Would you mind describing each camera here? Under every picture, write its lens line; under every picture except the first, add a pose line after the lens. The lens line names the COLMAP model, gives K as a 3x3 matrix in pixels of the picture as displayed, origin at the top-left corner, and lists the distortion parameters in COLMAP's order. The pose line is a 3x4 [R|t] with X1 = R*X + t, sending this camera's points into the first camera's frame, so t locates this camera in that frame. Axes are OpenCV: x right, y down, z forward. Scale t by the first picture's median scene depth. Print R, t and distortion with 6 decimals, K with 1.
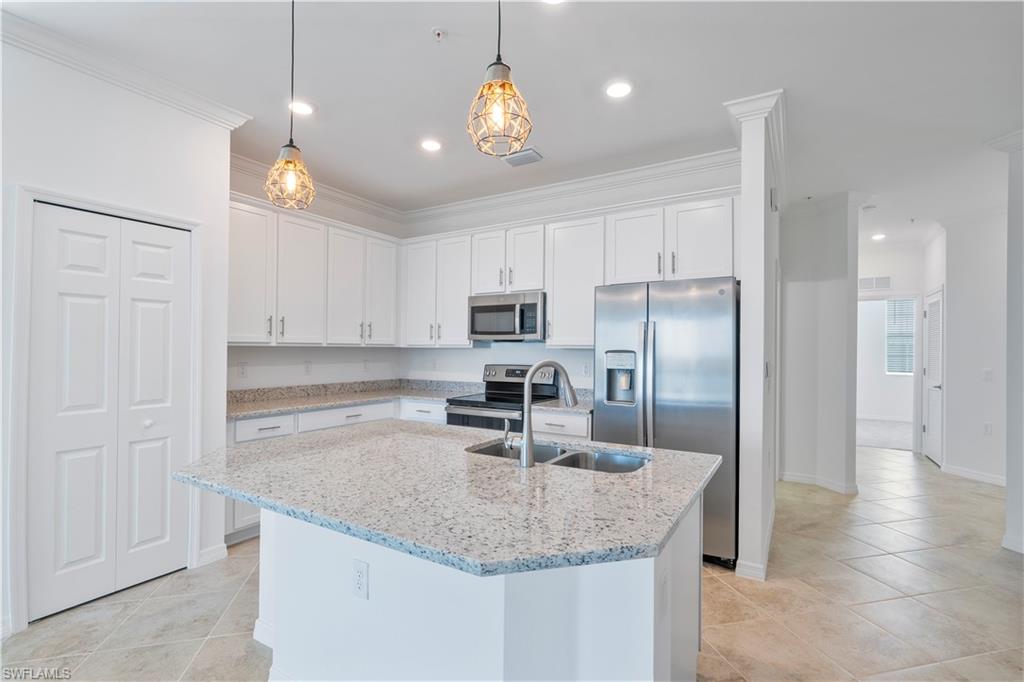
lens RADIAL K [[473.0, 0, 491.1], [0, 473.0, 348.0], [0, 0, 1]] dist [-0.000286, 0.000136]
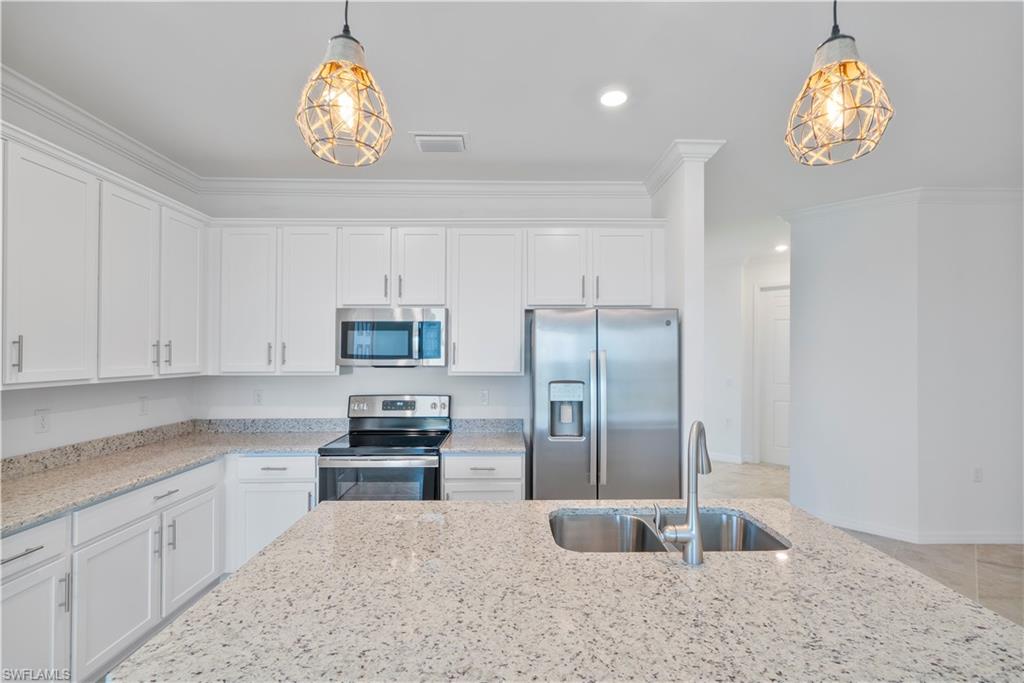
lens RADIAL K [[482.1, 0, 497.4], [0, 482.1, 352.1], [0, 0, 1]] dist [-0.000593, 0.000547]
pose [[0.834305, -0.010668, 0.551200, -0.272967], [0.008098, 0.999942, 0.007096, -0.044460], [-0.551244, -0.001457, 0.834343, 0.226992]]
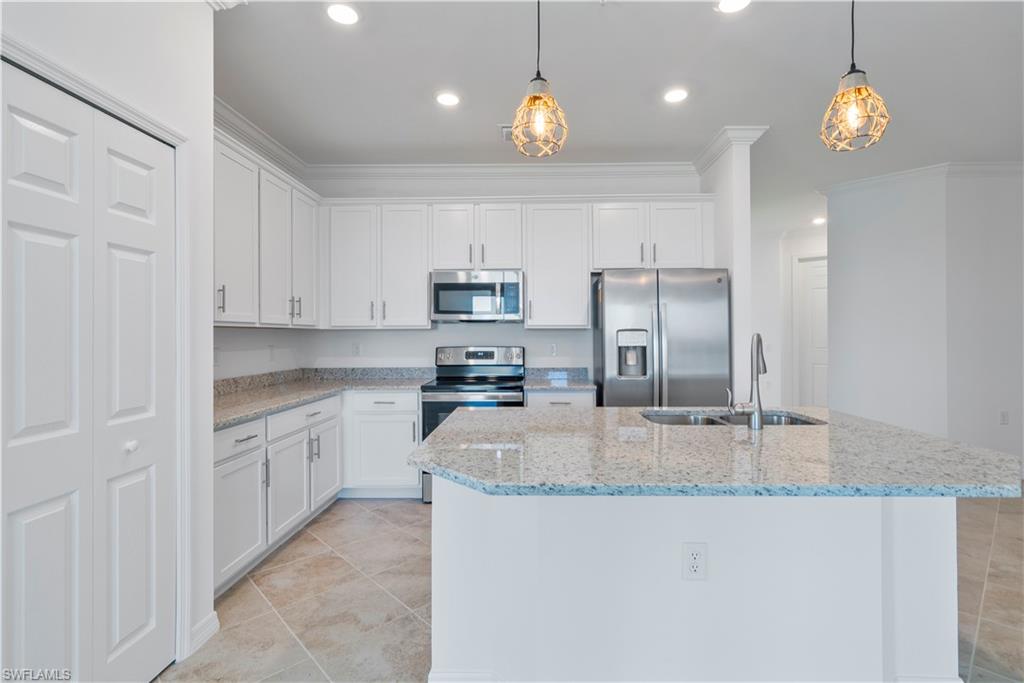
lens RADIAL K [[492.9, 0, 486.4], [0, 492.9, 327.1], [0, 0, 1]] dist [0.001821, 0.000400]
pose [[0.866840, 0.003873, 0.498572, -0.445937], [0.003076, 0.999909, -0.013115, 0.009108], [-0.498578, 0.012902, 0.866749, 0.142415]]
